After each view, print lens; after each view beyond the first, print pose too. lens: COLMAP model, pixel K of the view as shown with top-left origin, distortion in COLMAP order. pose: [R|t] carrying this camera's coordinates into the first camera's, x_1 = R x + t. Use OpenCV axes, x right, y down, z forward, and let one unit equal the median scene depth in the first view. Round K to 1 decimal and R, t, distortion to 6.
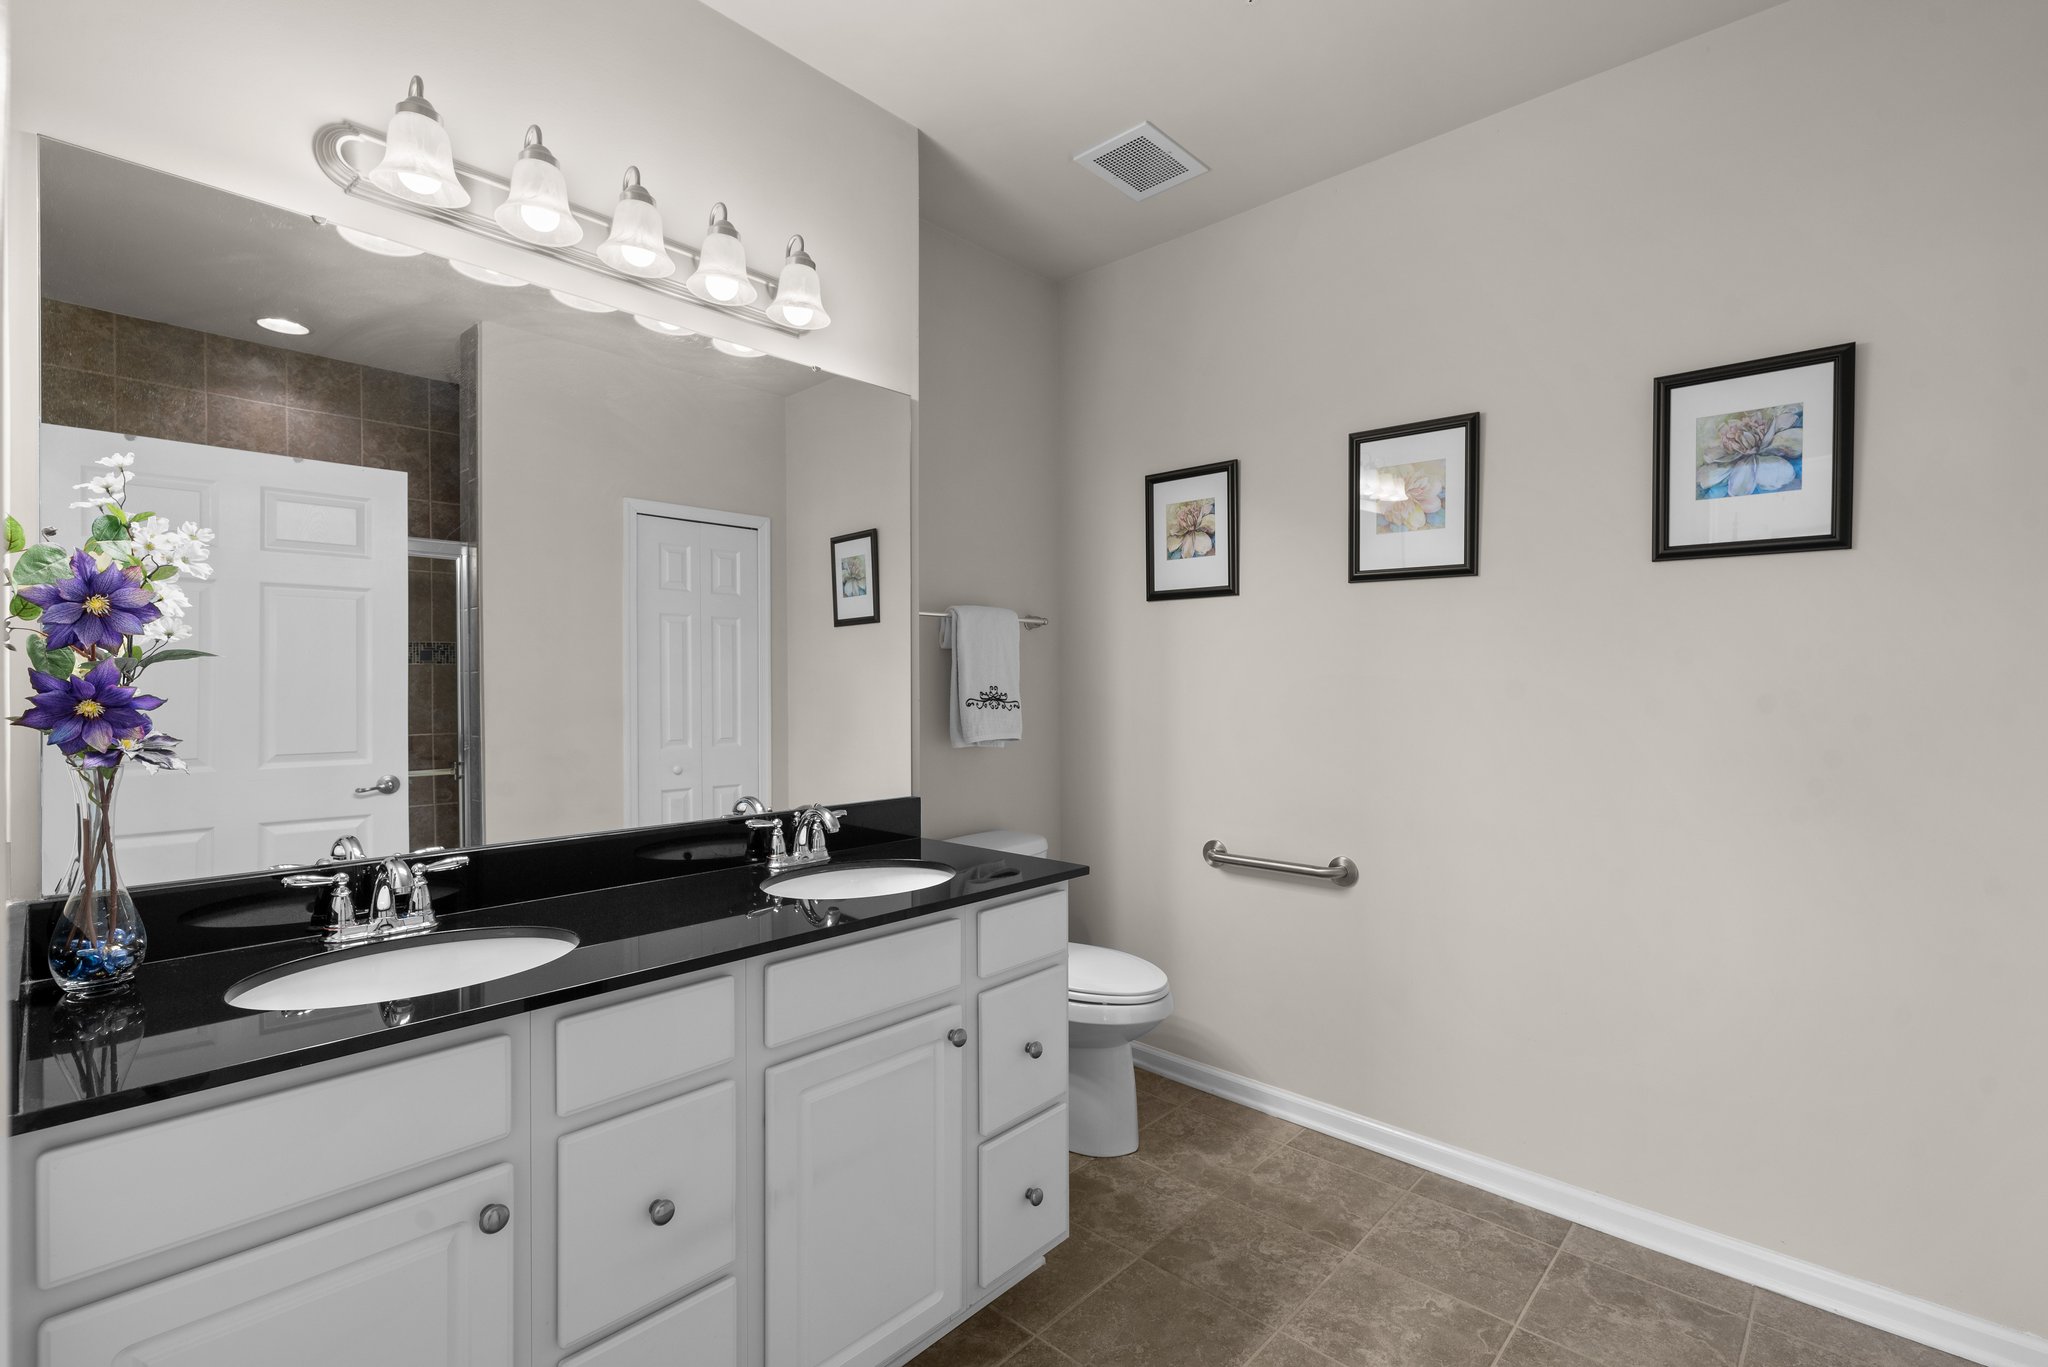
lens RADIAL K [[920.7, 0, 1026.6], [0, 920.7, 684.9], [0, 0, 1]] dist [0.002243, 0.000122]
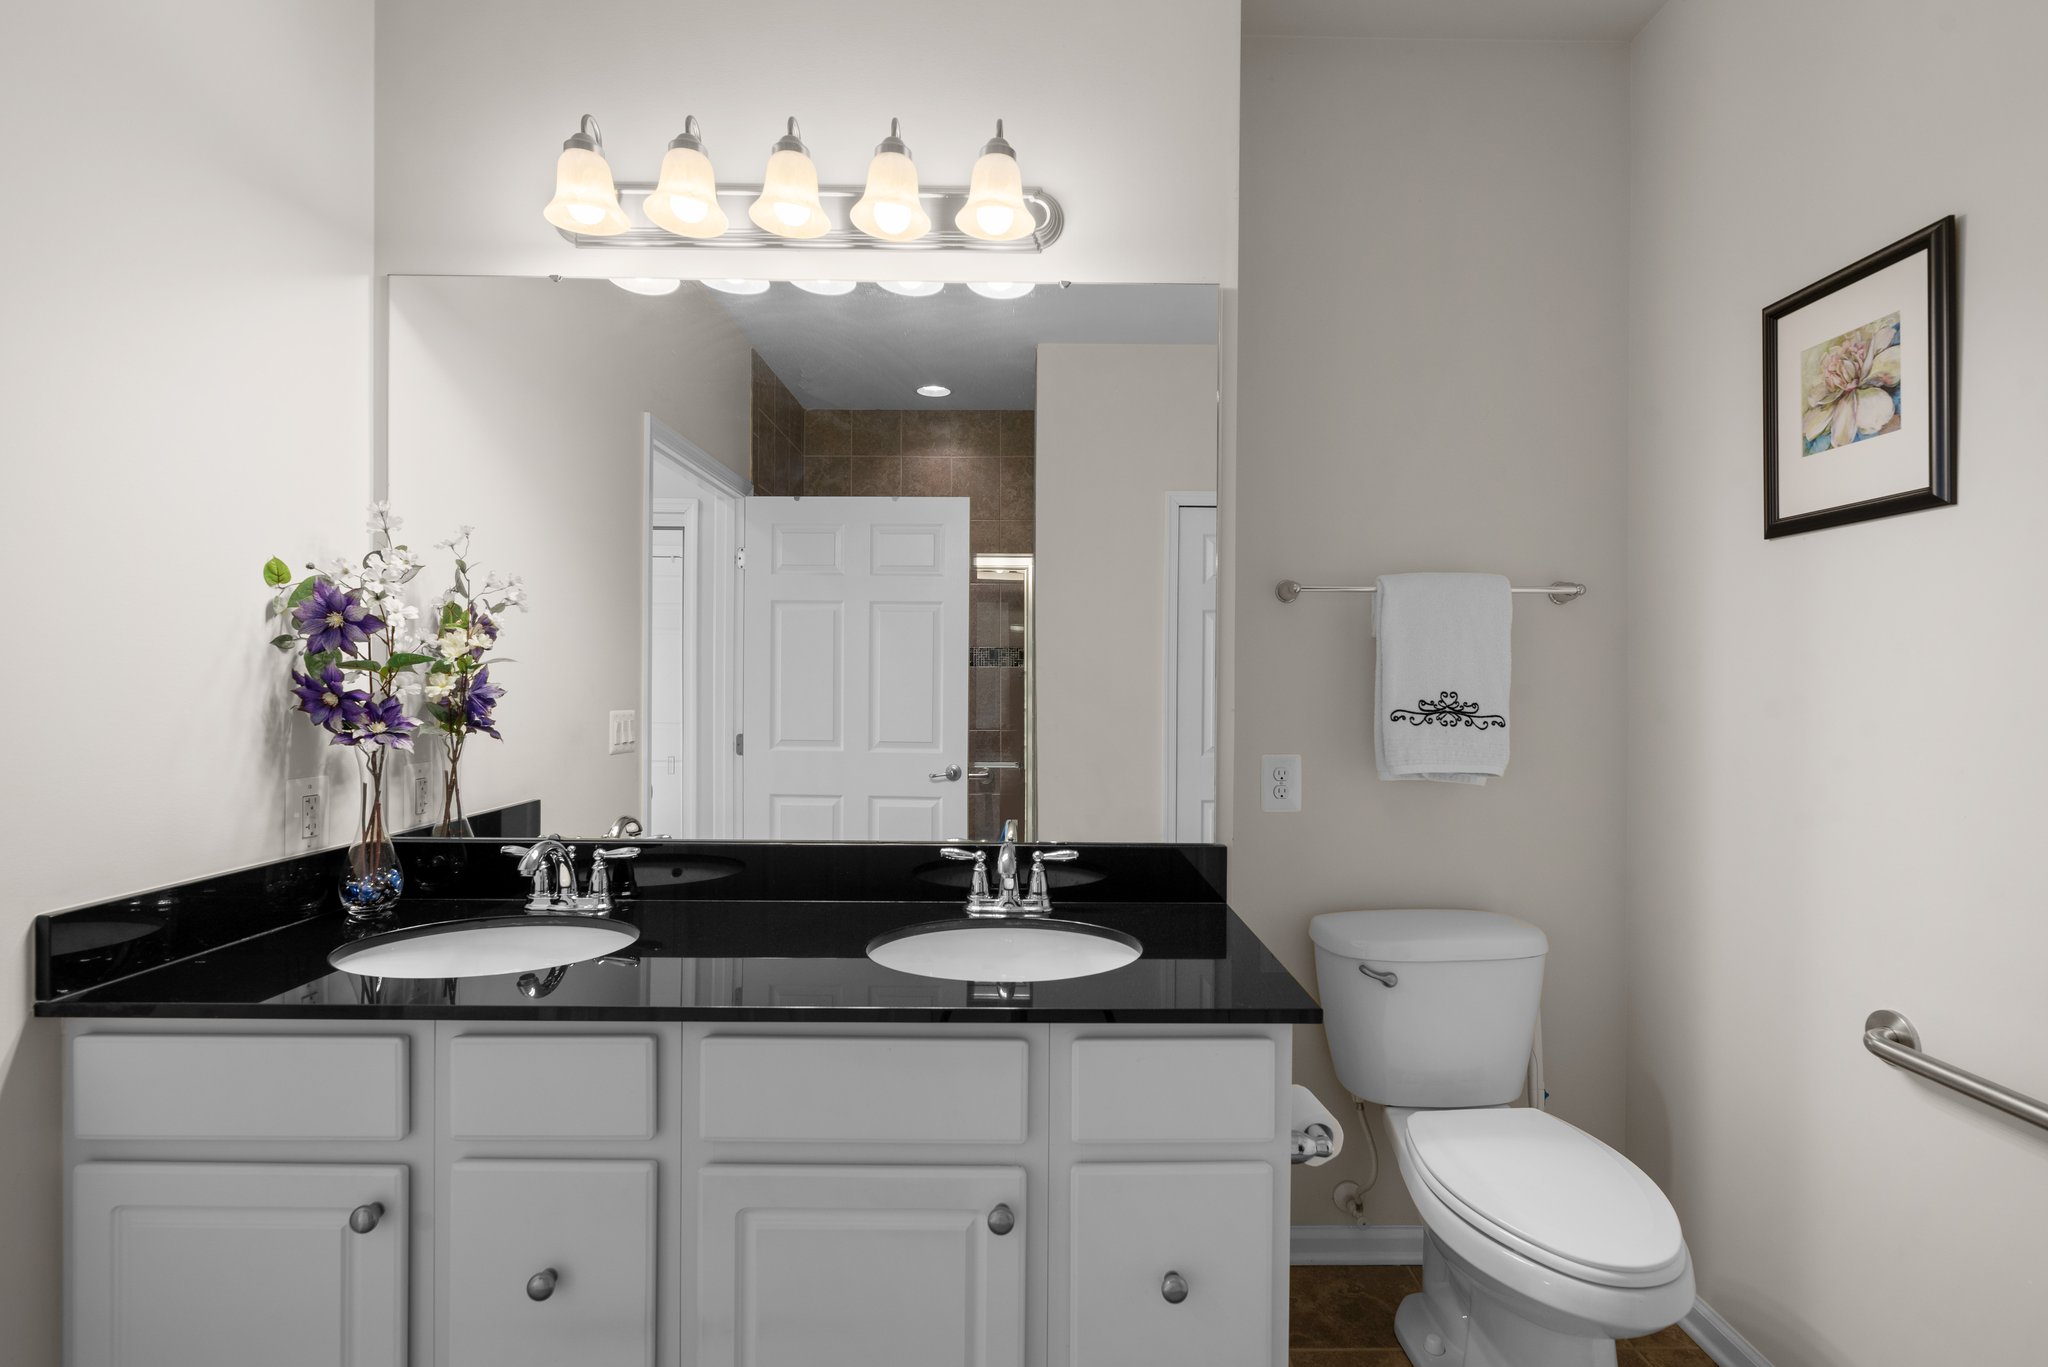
lens RADIAL K [[964.1, 0, 1024.0], [0, 964.1, 683.5], [0, 0, 1]] dist [0.002308, 0.000285]
pose [[0.688019, 0.000037, -0.725693, 0.251381], [-0.007370, 0.999949, -0.006937, 0.002150], [0.725656, 0.010122, 0.687984, 0.299902]]
